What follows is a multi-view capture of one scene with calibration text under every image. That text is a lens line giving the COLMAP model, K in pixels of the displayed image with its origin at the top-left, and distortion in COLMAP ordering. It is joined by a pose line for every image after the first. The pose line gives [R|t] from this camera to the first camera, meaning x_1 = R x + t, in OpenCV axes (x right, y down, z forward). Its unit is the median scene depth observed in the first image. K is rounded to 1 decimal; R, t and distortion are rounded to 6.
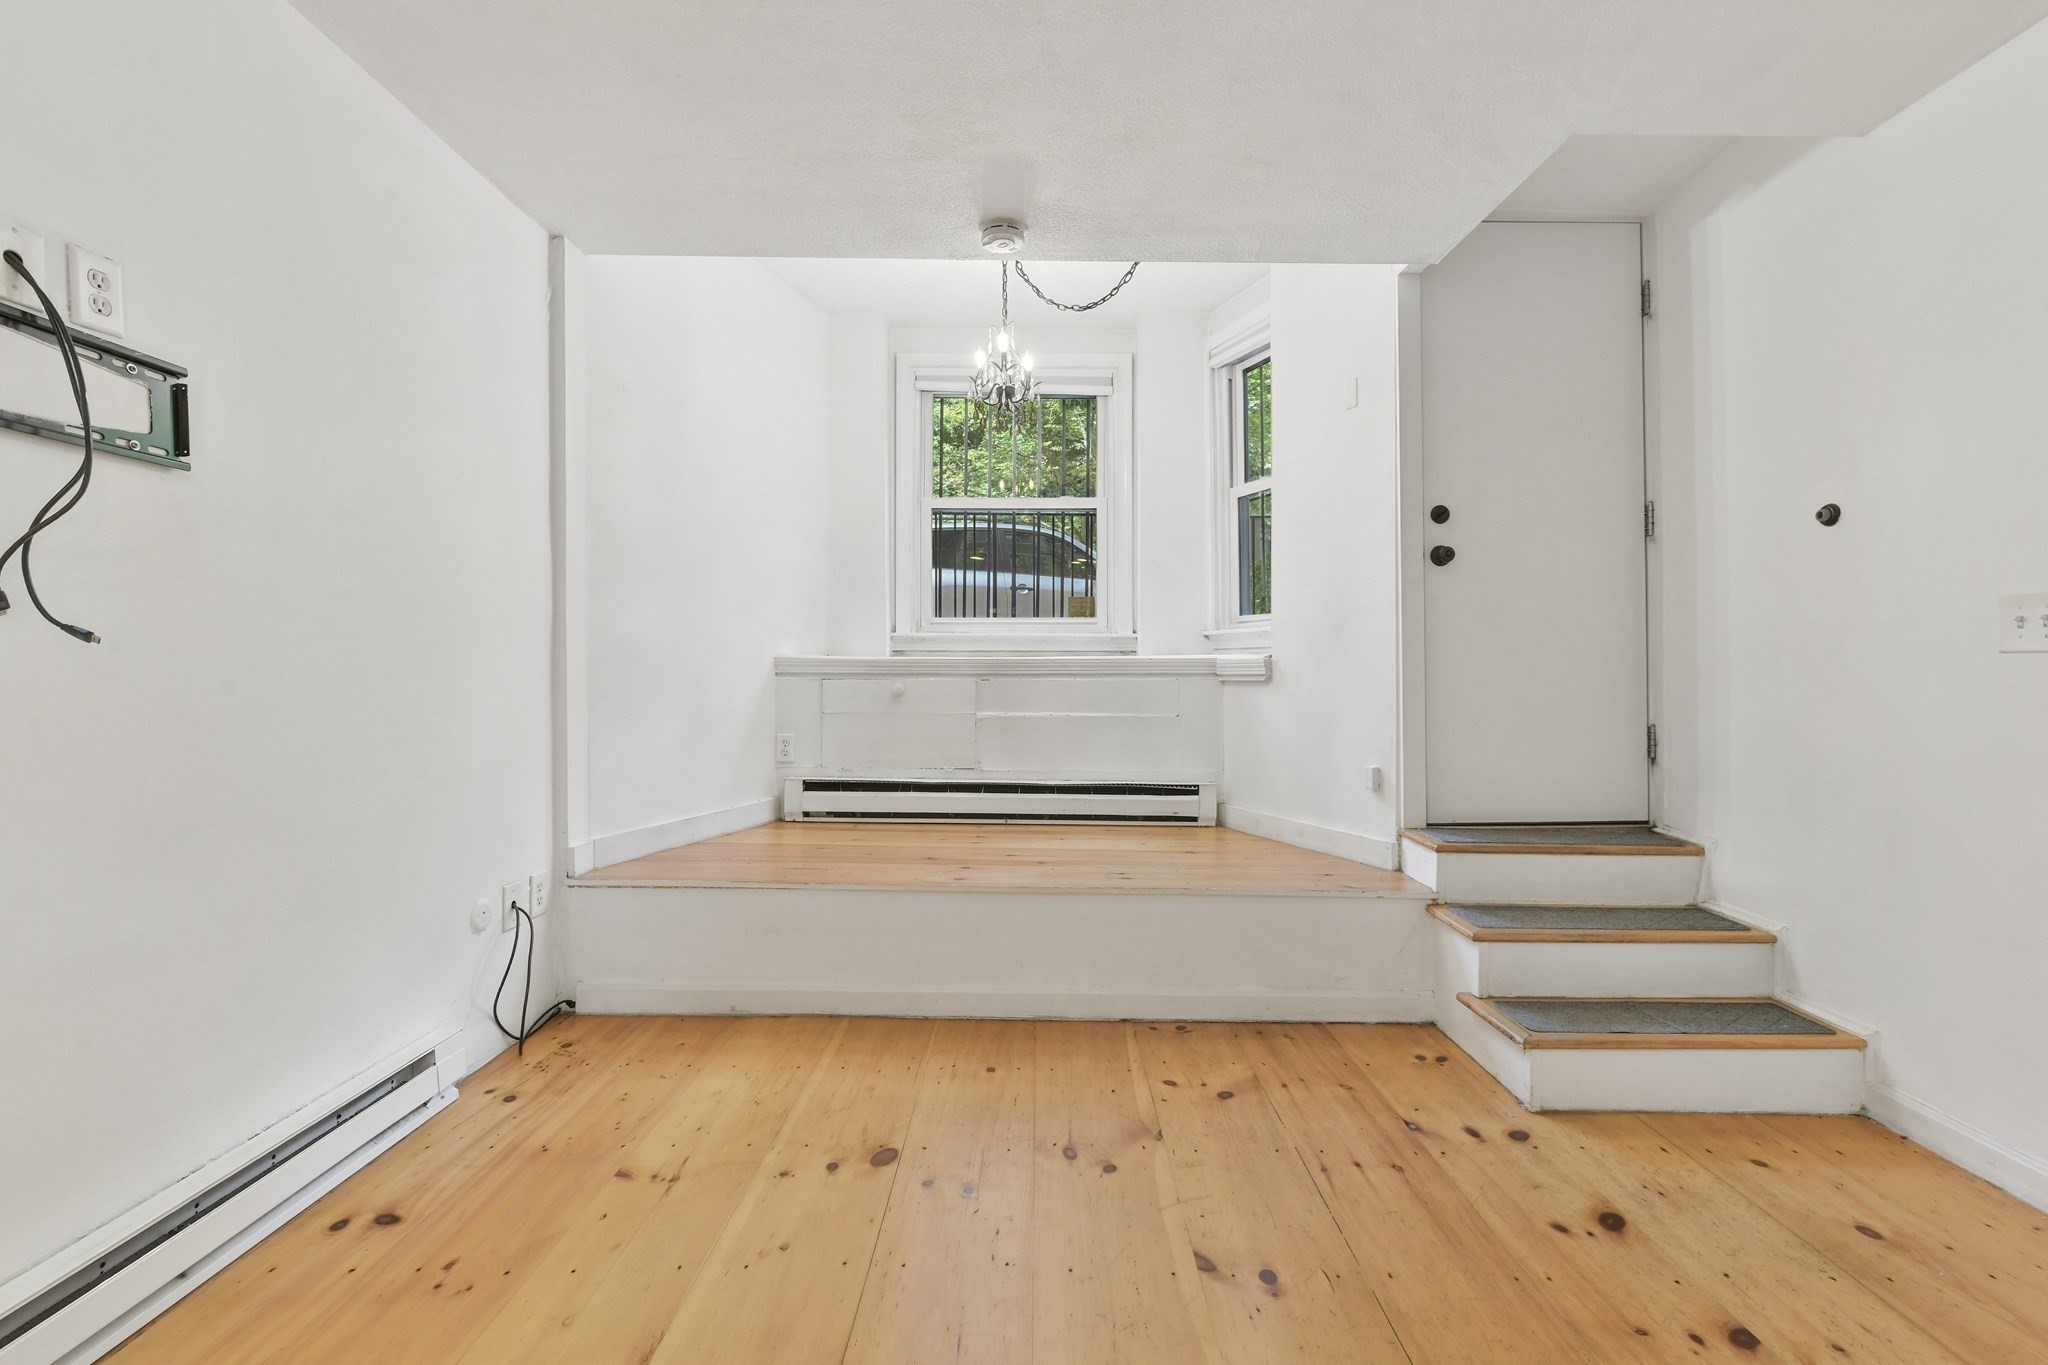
lens RADIAL K [[863.0, 0, 1031.9], [0, 863.0, 671.4], [0, 0, 1]] dist [-0.006361, -0.001490]
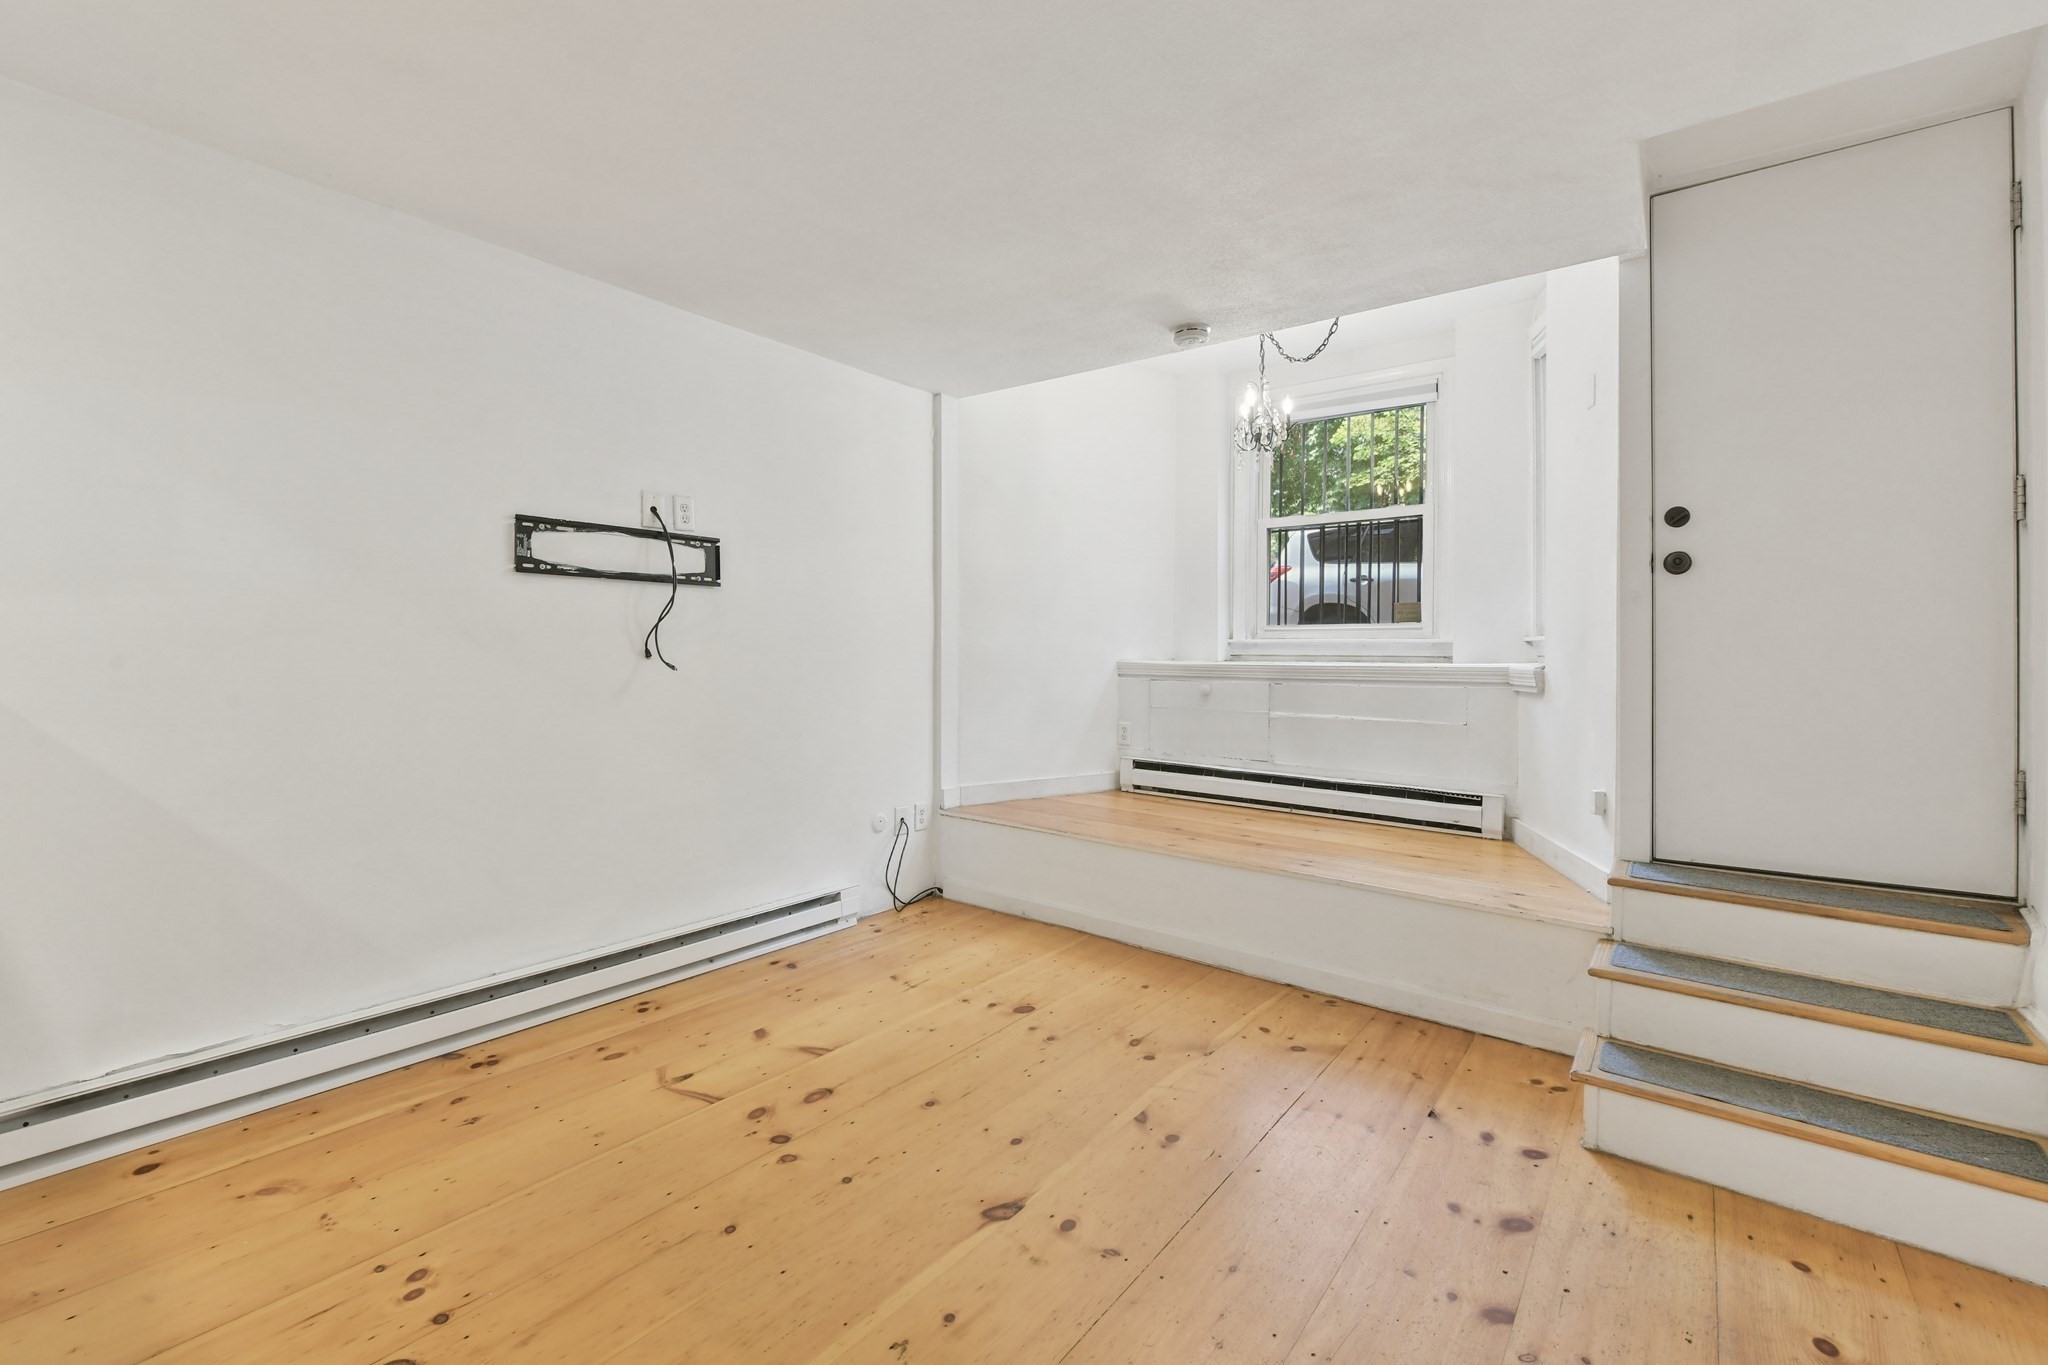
lens RADIAL K [[863.0, 0, 1033.5], [0, 863.0, 659.1], [0, 0, 1]] dist [-0.006361, -0.001490]
pose [[0.796030, 0.008130, -0.605202, 0.540423], [-0.004379, 0.999961, 0.007673, -0.043157], [0.605241, -0.003458, 0.796035, -0.135051]]
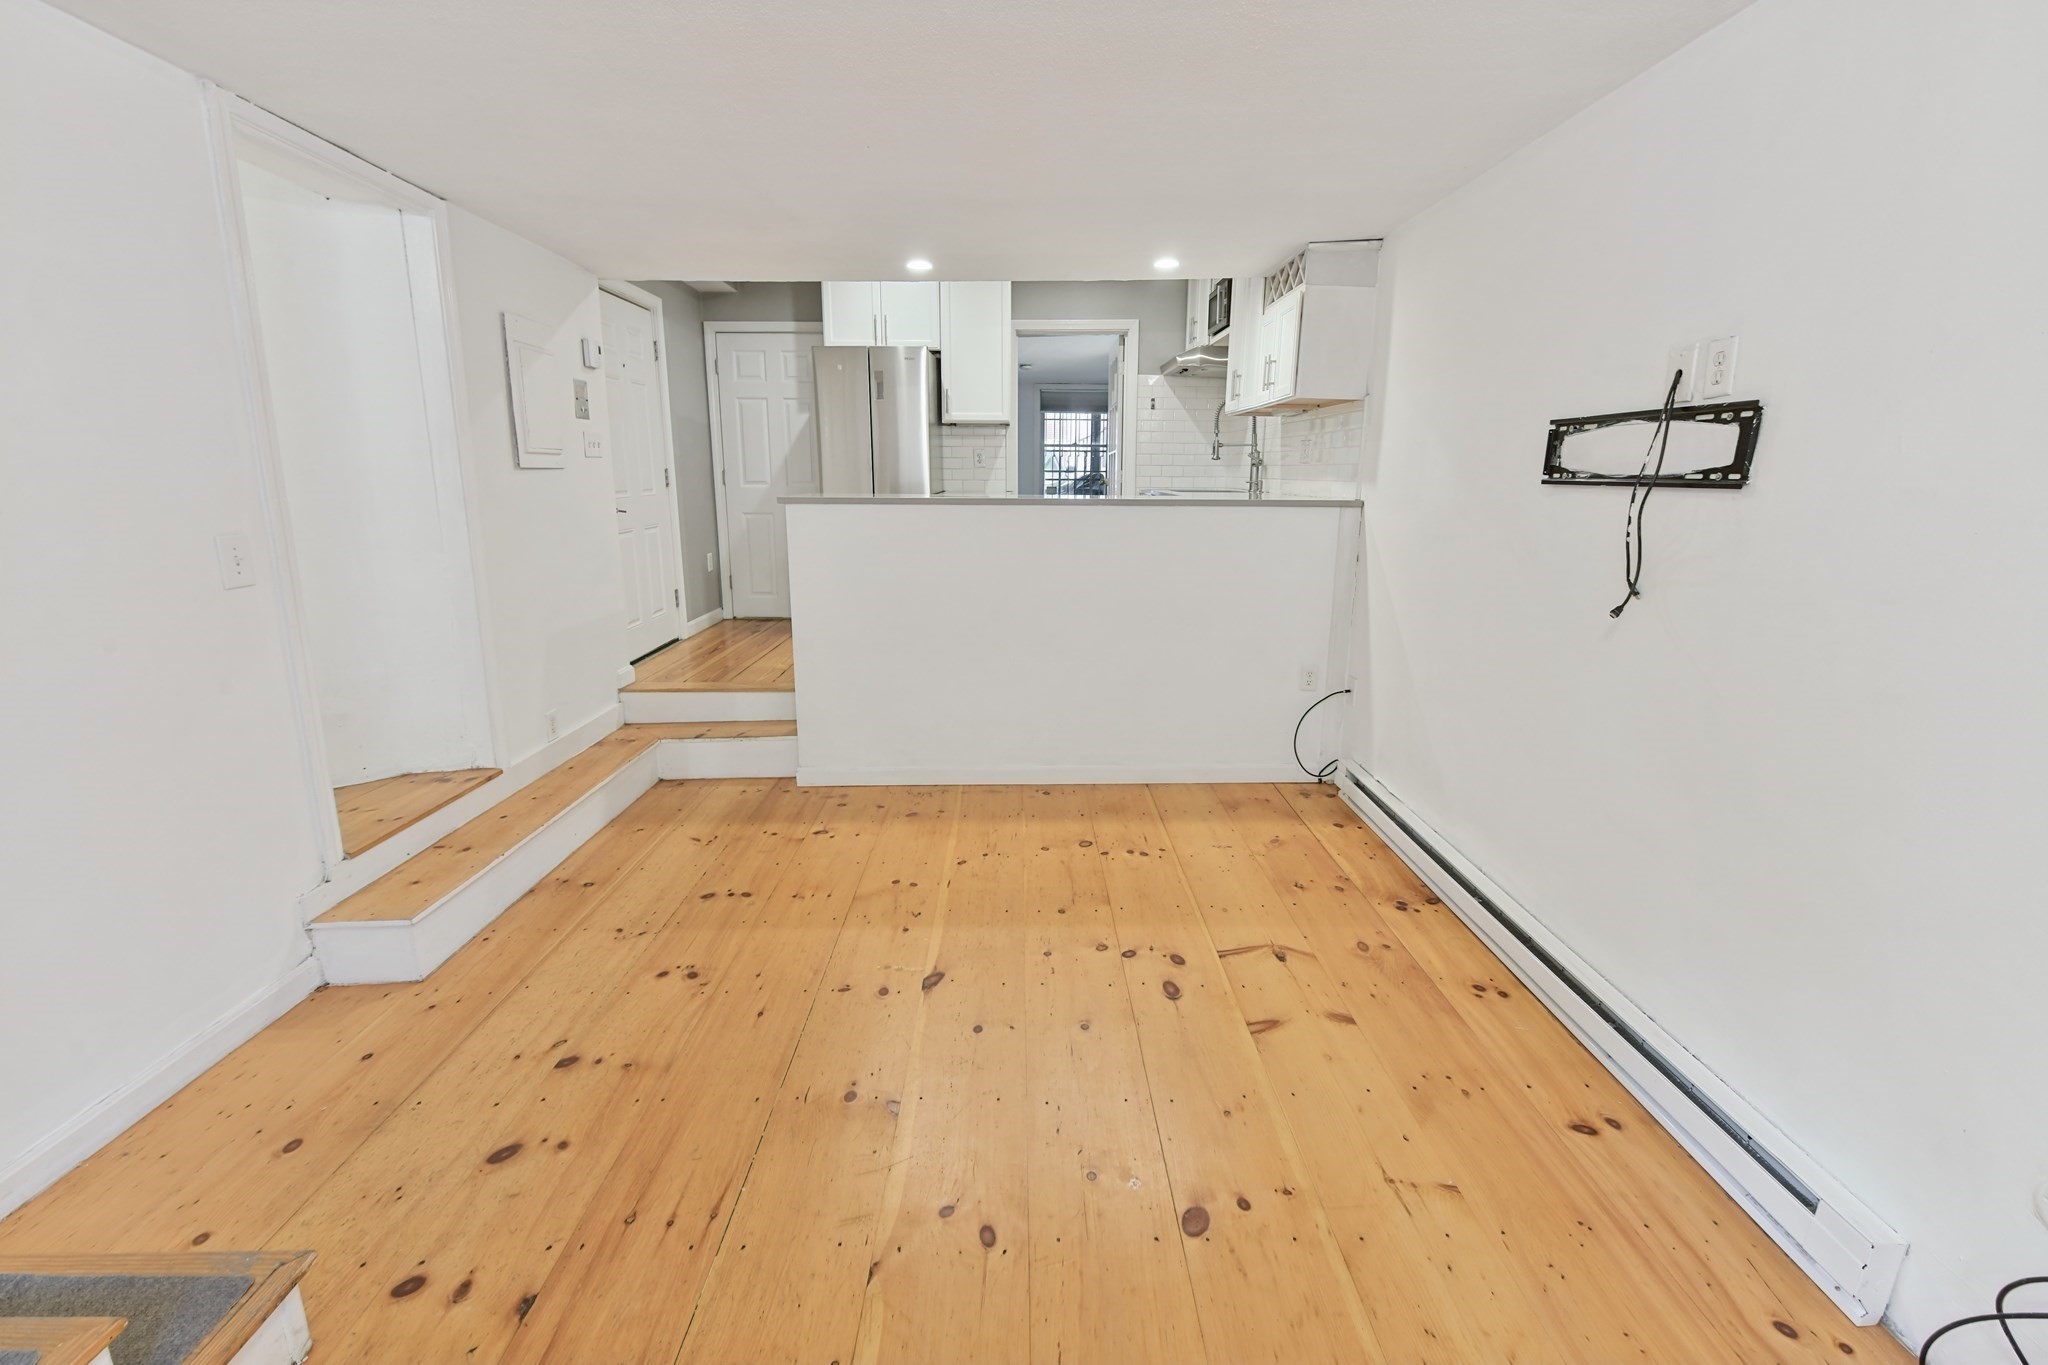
lens RADIAL K [[863.0, 0, 1025.9], [0, 863.0, 635.5], [0, 0, 1]] dist [-0.006361, -0.001490]
pose [[-0.999804, -0.003159, -0.019551, 0.018317], [-0.006716, 0.982785, 0.184629, -0.143782], [0.018631, 0.184724, -0.982614, 1.273955]]
